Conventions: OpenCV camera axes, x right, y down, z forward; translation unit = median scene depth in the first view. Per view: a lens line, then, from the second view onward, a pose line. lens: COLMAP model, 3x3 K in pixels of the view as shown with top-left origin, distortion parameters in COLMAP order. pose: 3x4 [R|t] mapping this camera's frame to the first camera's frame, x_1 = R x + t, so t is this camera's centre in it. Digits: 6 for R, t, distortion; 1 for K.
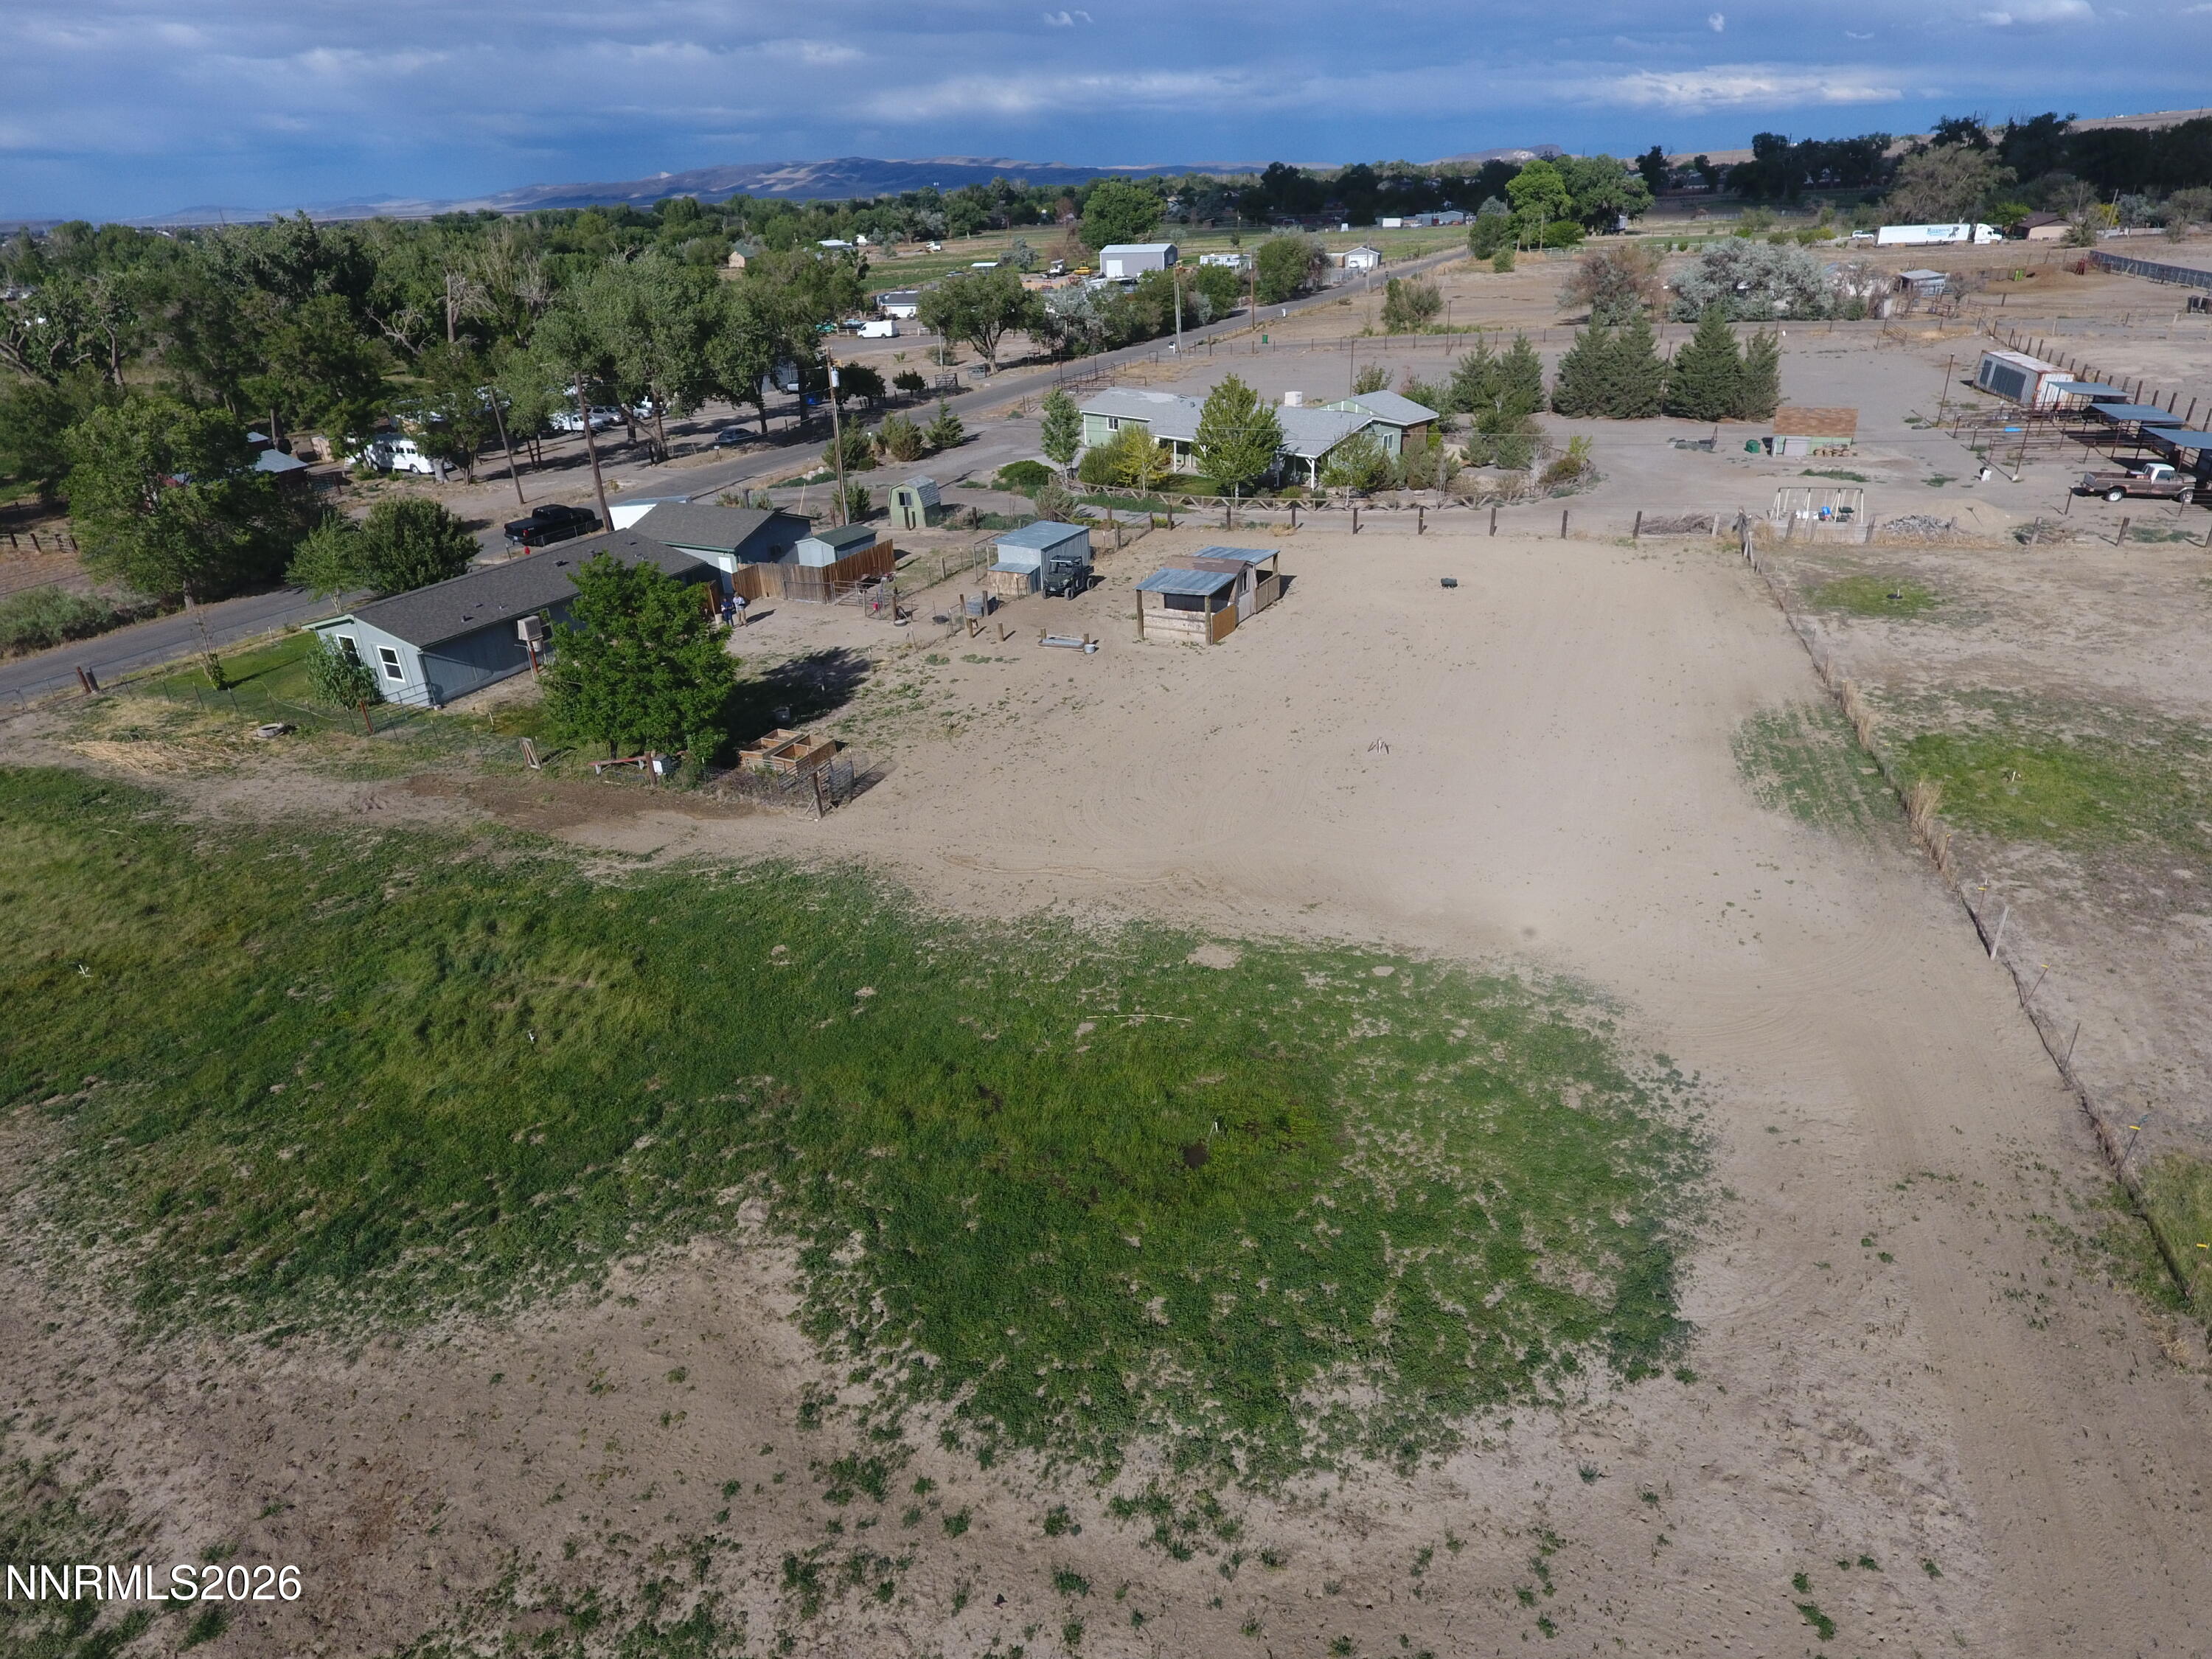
lens RADIAL K [[1299.8, 0, 1116.1], [0, 1299.8, 833.2], [0, 0, 1]] dist [-0.005684, 0.000729]
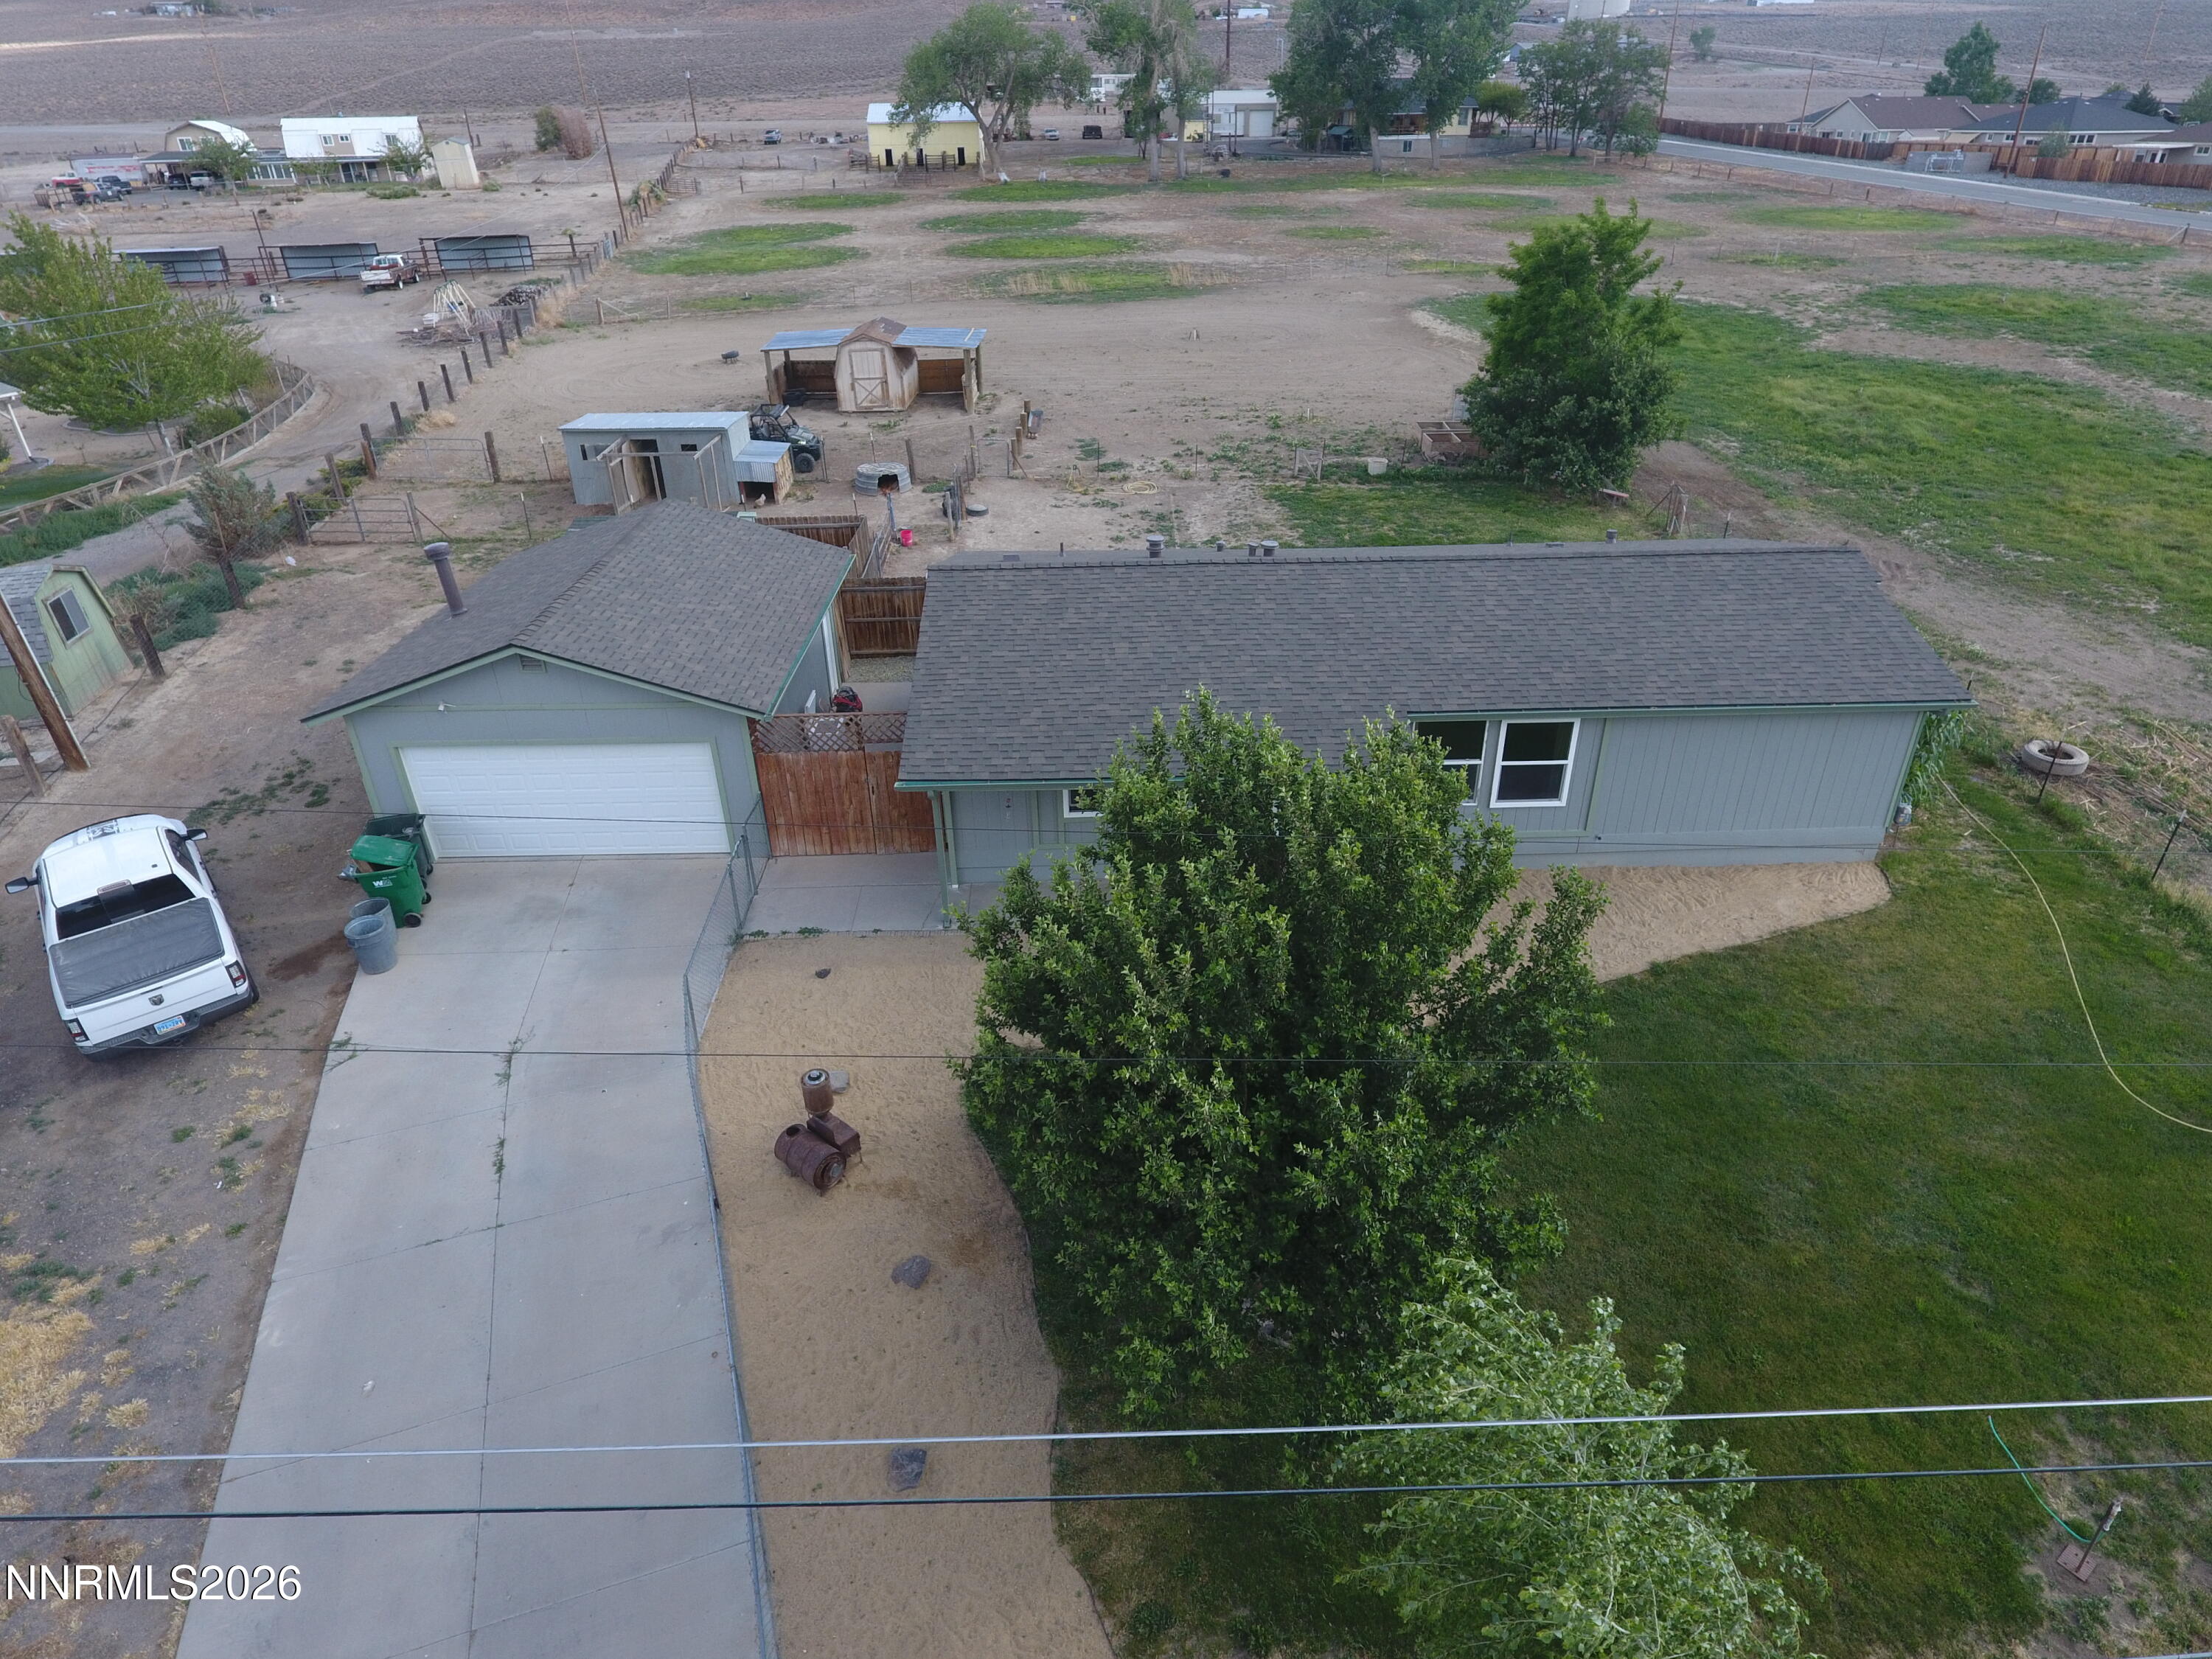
lens RADIAL K [[1299.8, 0, 1118.5], [0, 1299.8, 816.3], [0, 0, 1]] dist [-0.005684, 0.000729]
pose [[-0.473893, -0.375220, 0.796640, -1.383995], [0.427395, 0.692966, 0.580631, -0.729321], [-0.769909, 0.615637, -0.168024, 2.146897]]
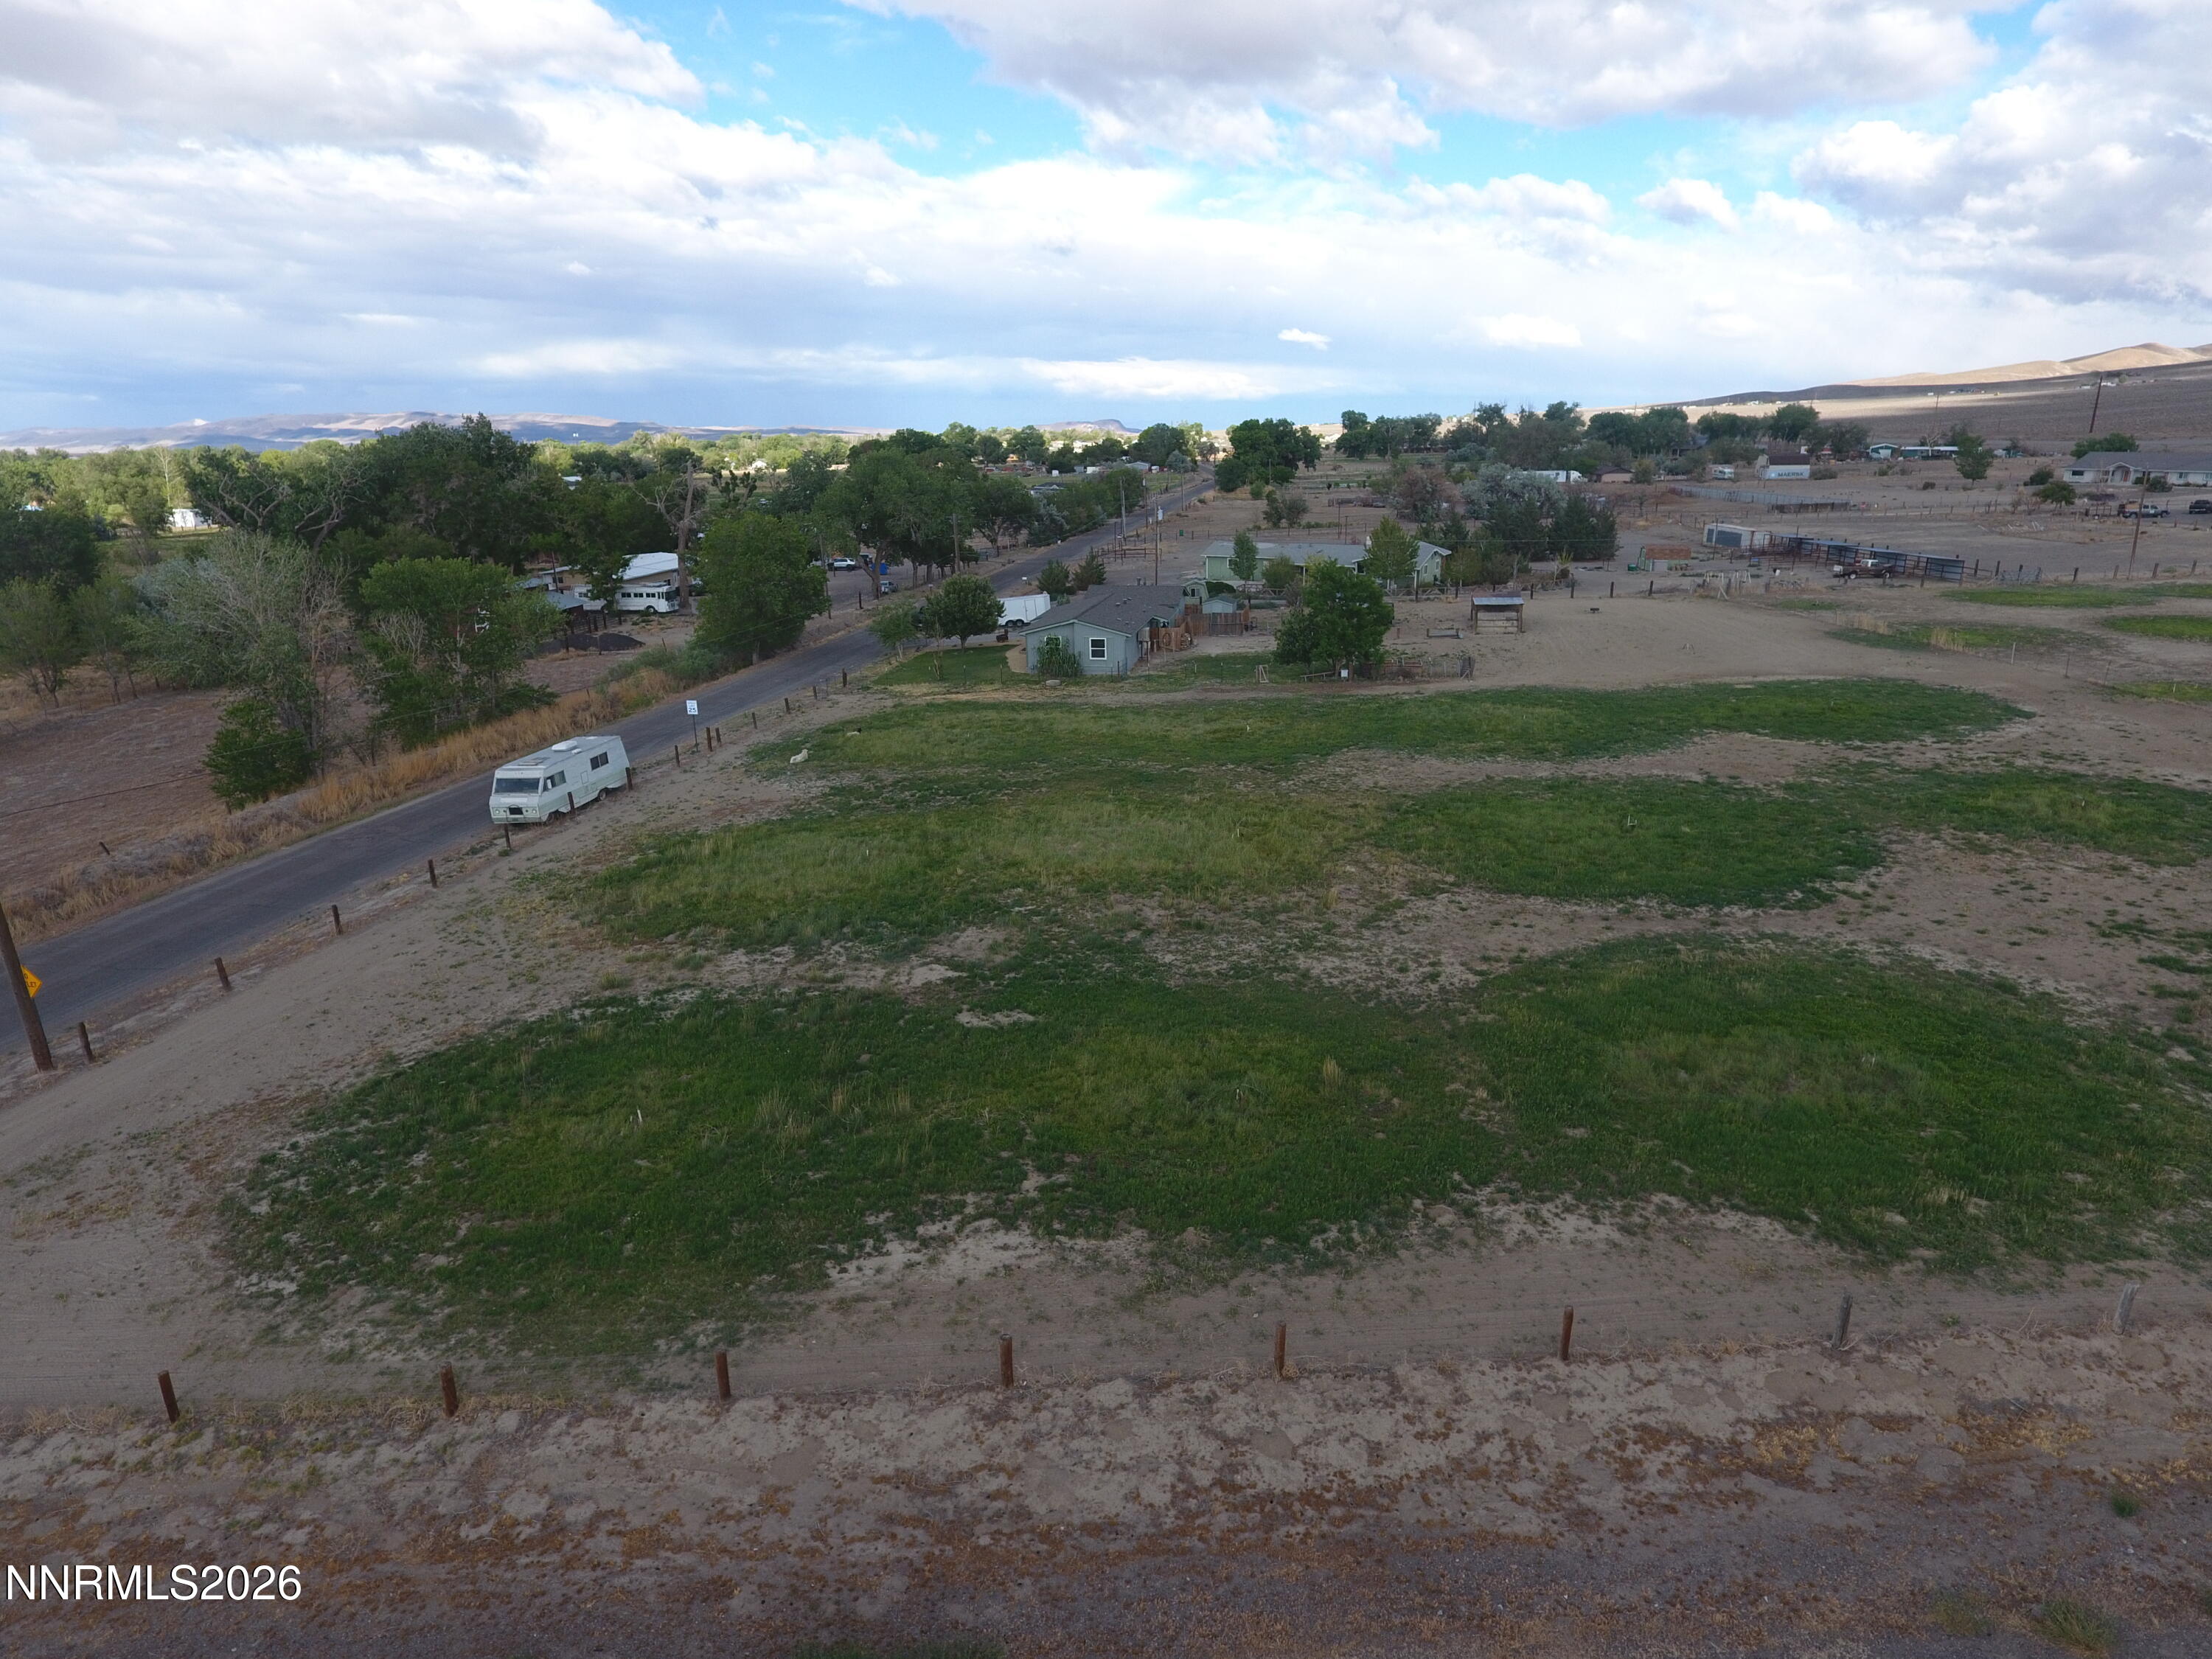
lens RADIAL K [[1299.8, 0, 1114.5], [0, 1299.8, 836.8], [0, 0, 1]] dist [-0.005684, 0.000729]
pose [[0.956467, -0.060688, 0.285461, -1.710606], [0.109054, 0.981606, -0.156709, 0.608008], [-0.270700, 0.181018, 0.945492, -0.868426]]
